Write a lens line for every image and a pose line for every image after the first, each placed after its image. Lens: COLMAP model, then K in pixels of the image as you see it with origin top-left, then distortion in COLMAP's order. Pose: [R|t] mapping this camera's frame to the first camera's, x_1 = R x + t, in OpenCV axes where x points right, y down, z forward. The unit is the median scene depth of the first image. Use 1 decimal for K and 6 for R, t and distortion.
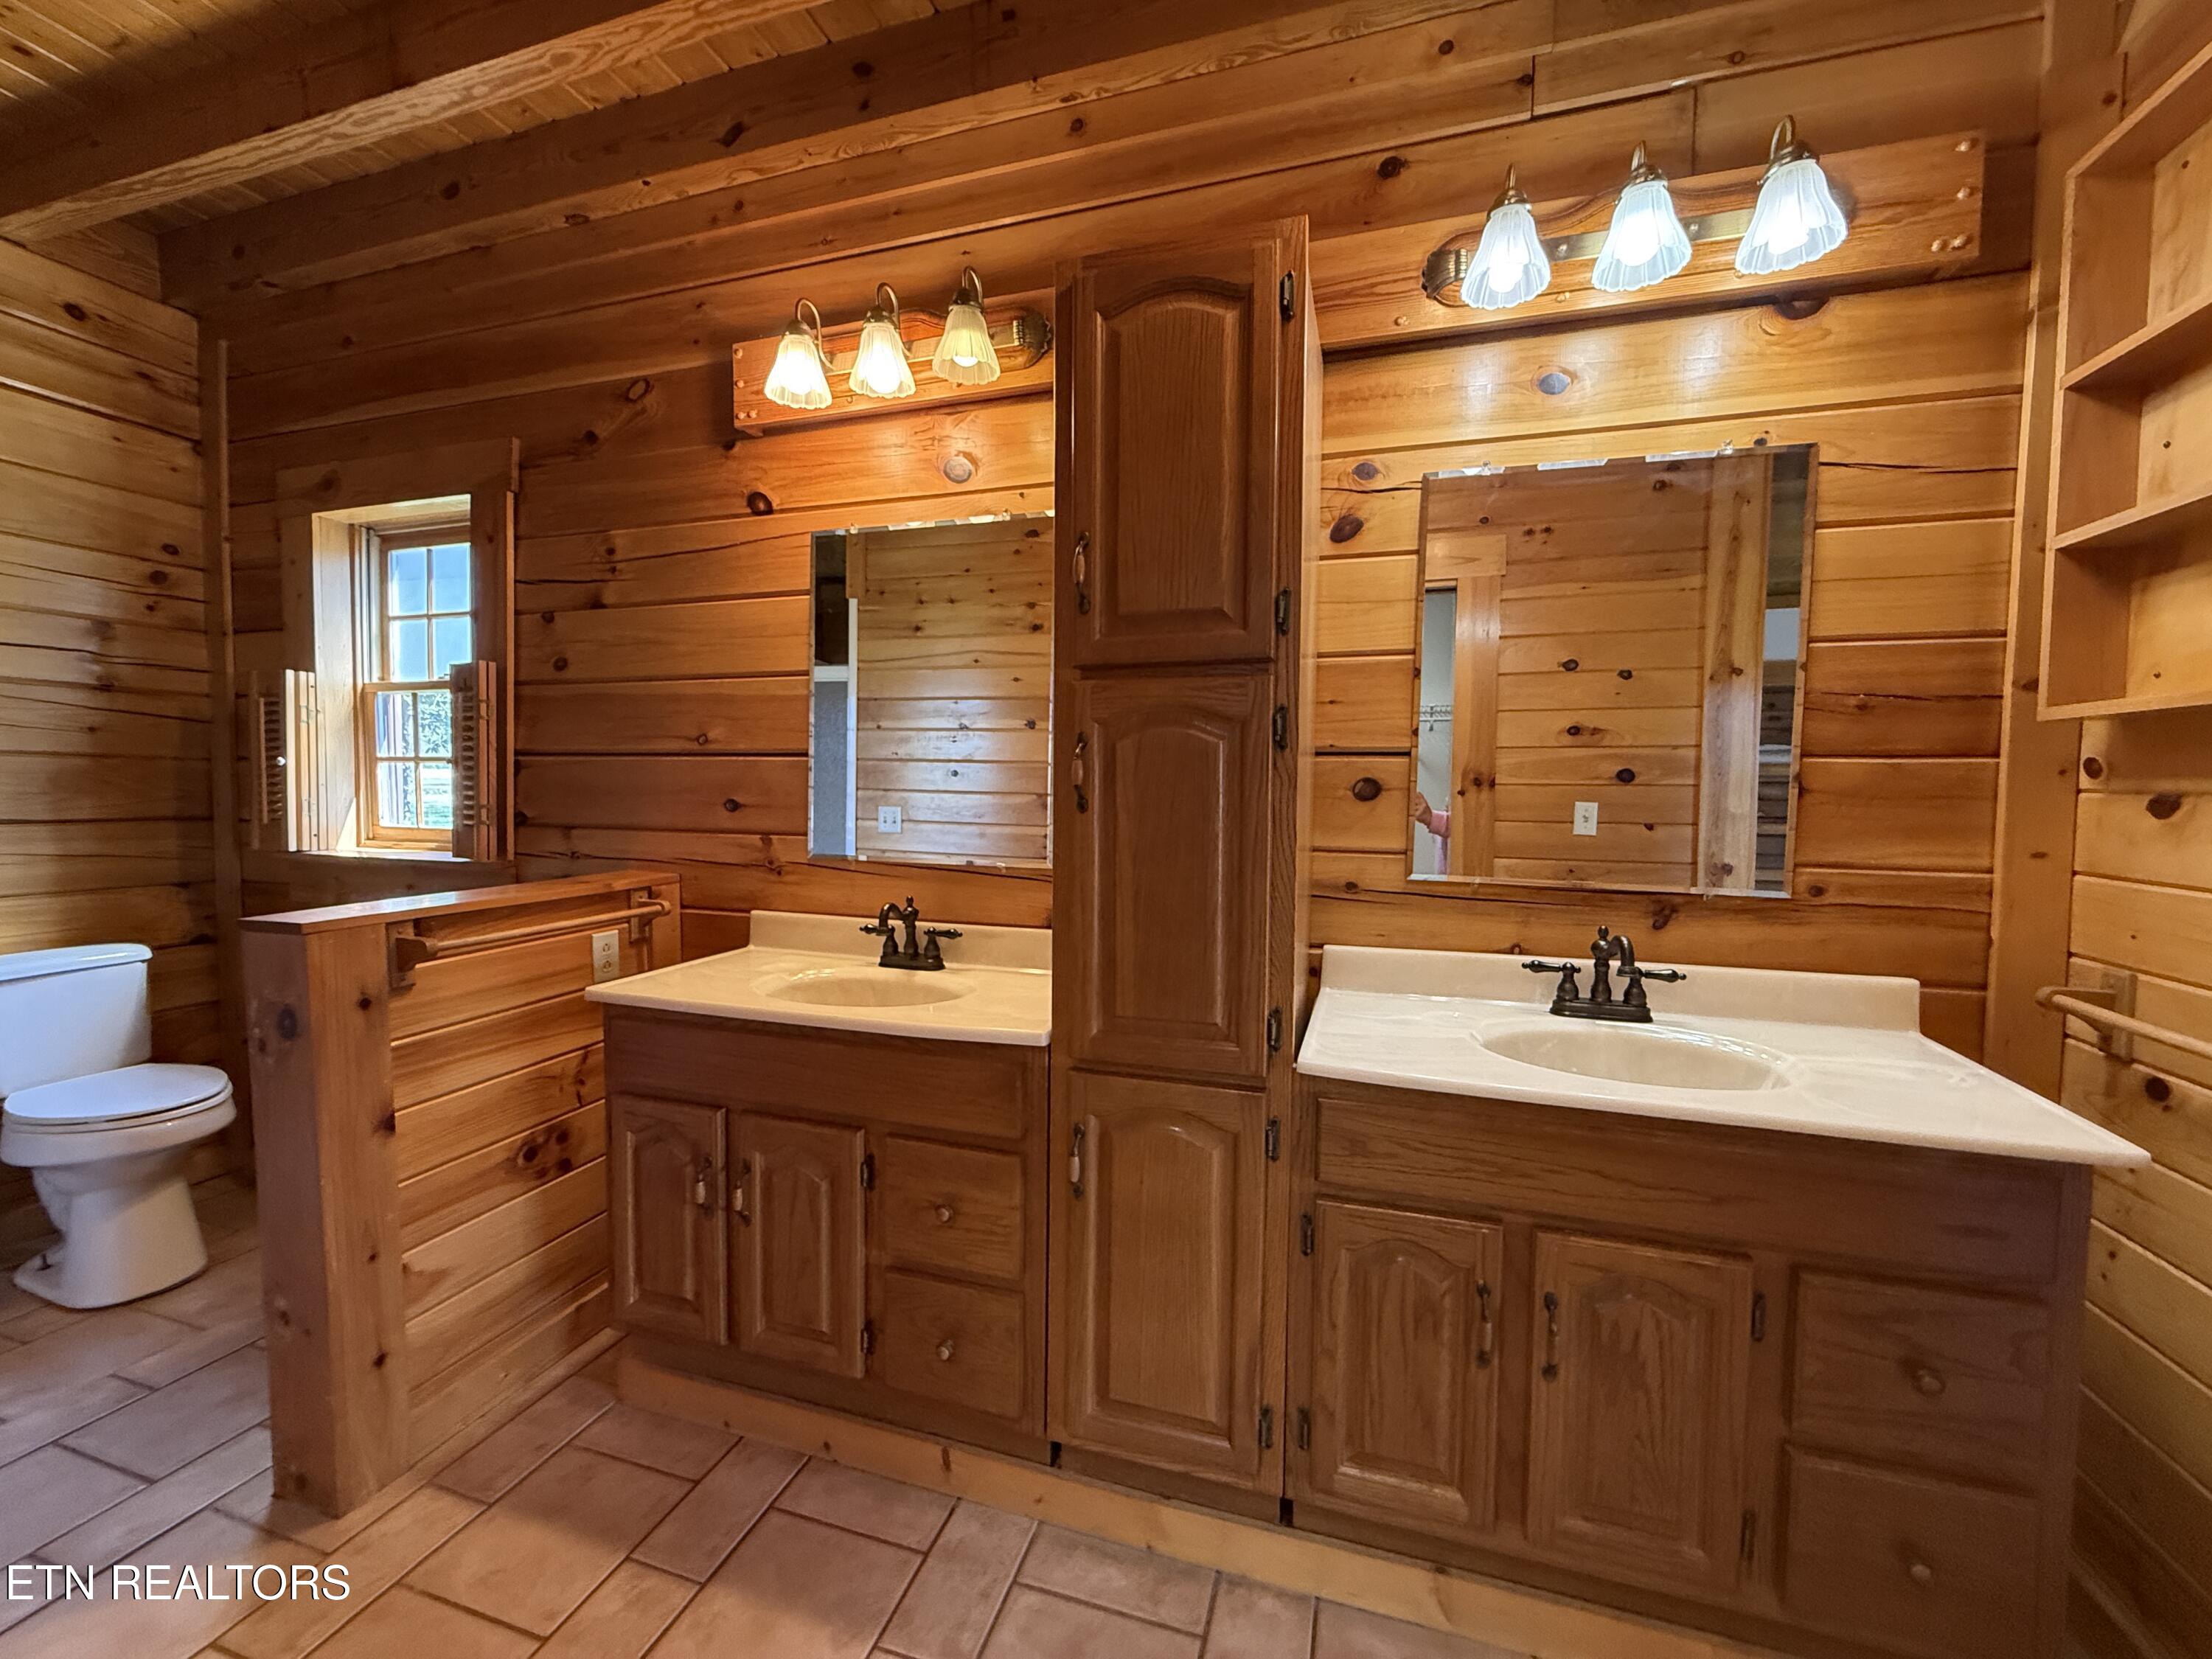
lens RADIAL K [[883.3, 0, 1098.8], [0, 883.3, 825.5], [0, 0, 1]] dist [-0.001912, 0.000597]
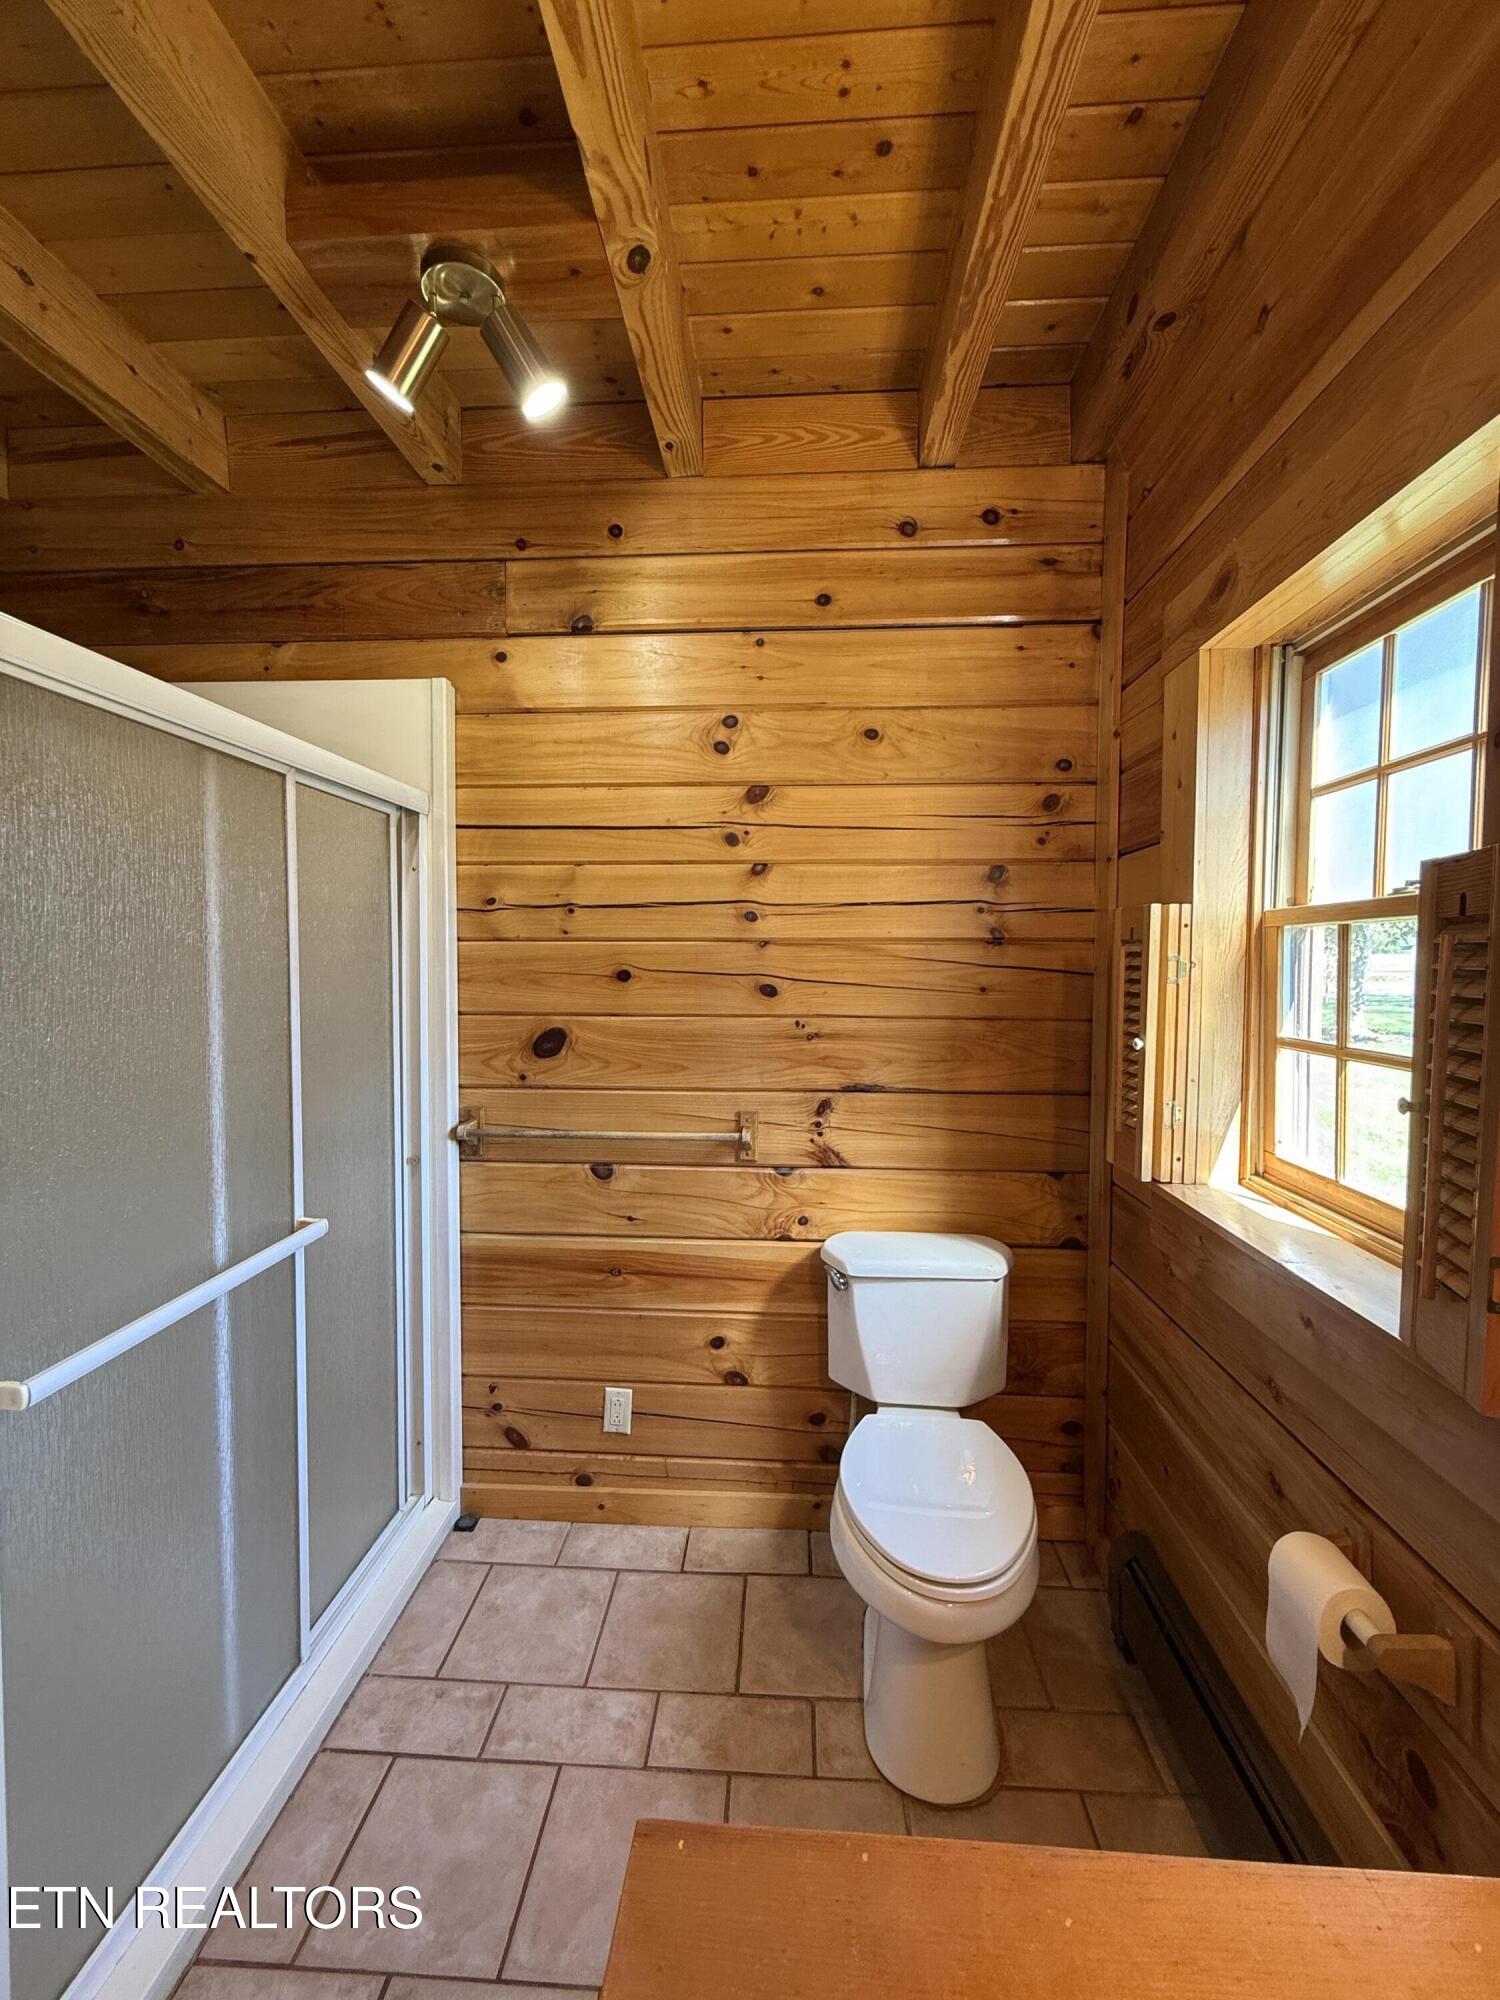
lens RADIAL K [[798.6, 0, 744.1], [0, 798.6, 992.2], [0, 0, 1]] dist [-0.001912, 0.000597]
pose [[0.243849, 0.028787, -0.969386, -0.410735], [-0.042031, 0.998934, 0.019092, -0.106877], [0.968902, 0.036089, 0.244799, 0.551603]]
